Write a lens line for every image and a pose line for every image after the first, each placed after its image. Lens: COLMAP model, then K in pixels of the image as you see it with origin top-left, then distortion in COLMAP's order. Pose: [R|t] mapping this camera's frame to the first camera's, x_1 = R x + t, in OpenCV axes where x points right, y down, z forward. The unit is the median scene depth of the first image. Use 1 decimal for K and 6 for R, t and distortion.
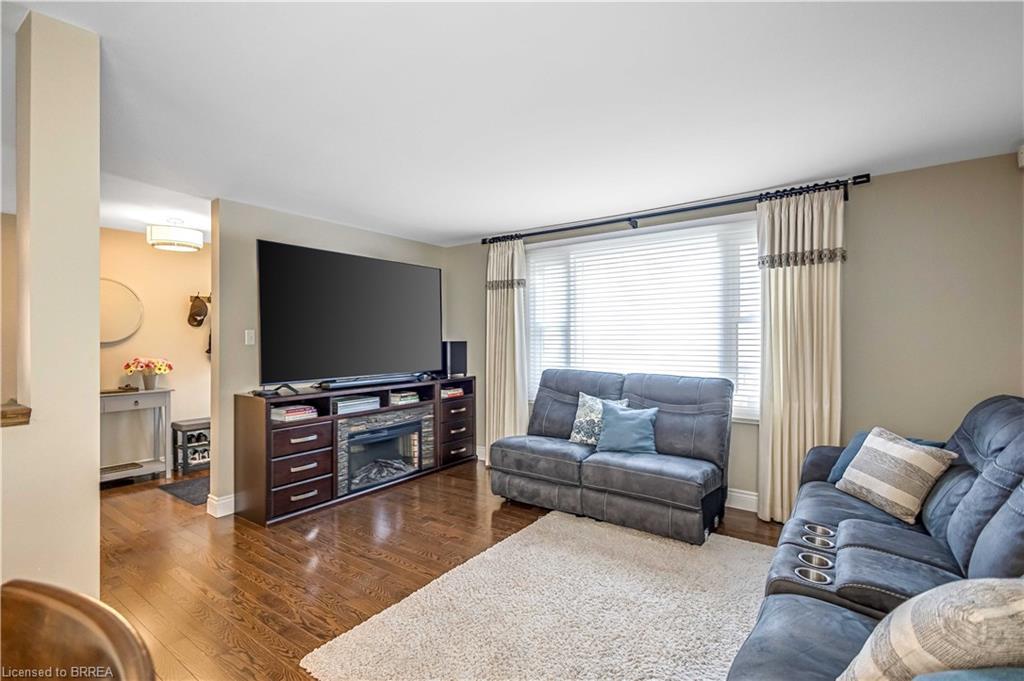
lens RADIAL K [[478.3, 0, 515.0], [0, 478.3, 339.4], [0, 0, 1]] dist [0.002068, 0.000076]
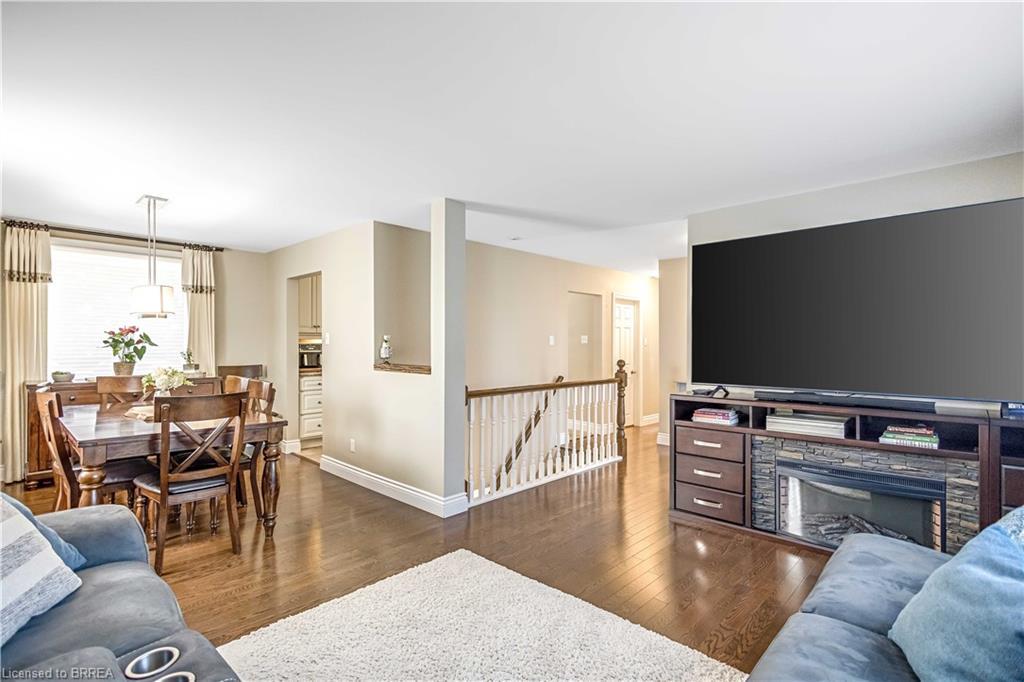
lens RADIAL K [[481.9, 0, 509.2], [0, 481.9, 345.8], [0, 0, 1]] dist [0.001769, 0.000407]
pose [[-0.132877, 0.008310, -0.991098, 0.536658], [-0.001541, 0.999962, 0.008591, 0.005523], [0.991131, 0.002669, -0.132859, 0.710566]]
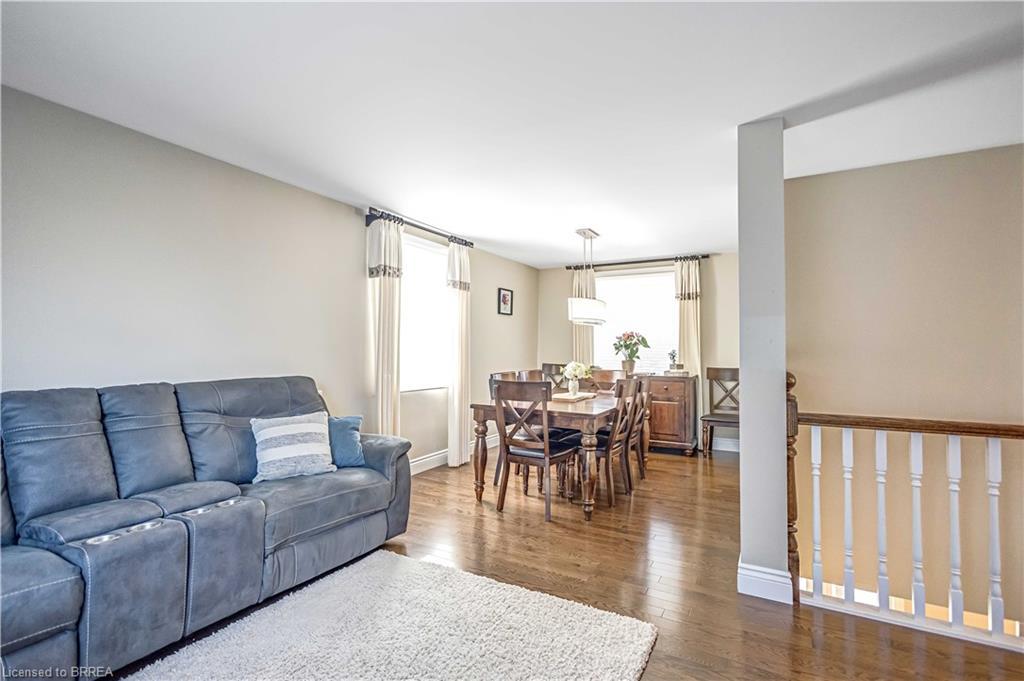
lens RADIAL K [[468.8, 0, 509.7], [0, 468.8, 343.0], [0, 0, 1]] dist [0.000460, -0.000139]
pose [[-0.991355, -0.003086, -0.131173, 0.000836], [-0.000844, 0.999853, -0.017149, 0.030387], [0.131207, -0.016890, -0.991211, 1.050496]]
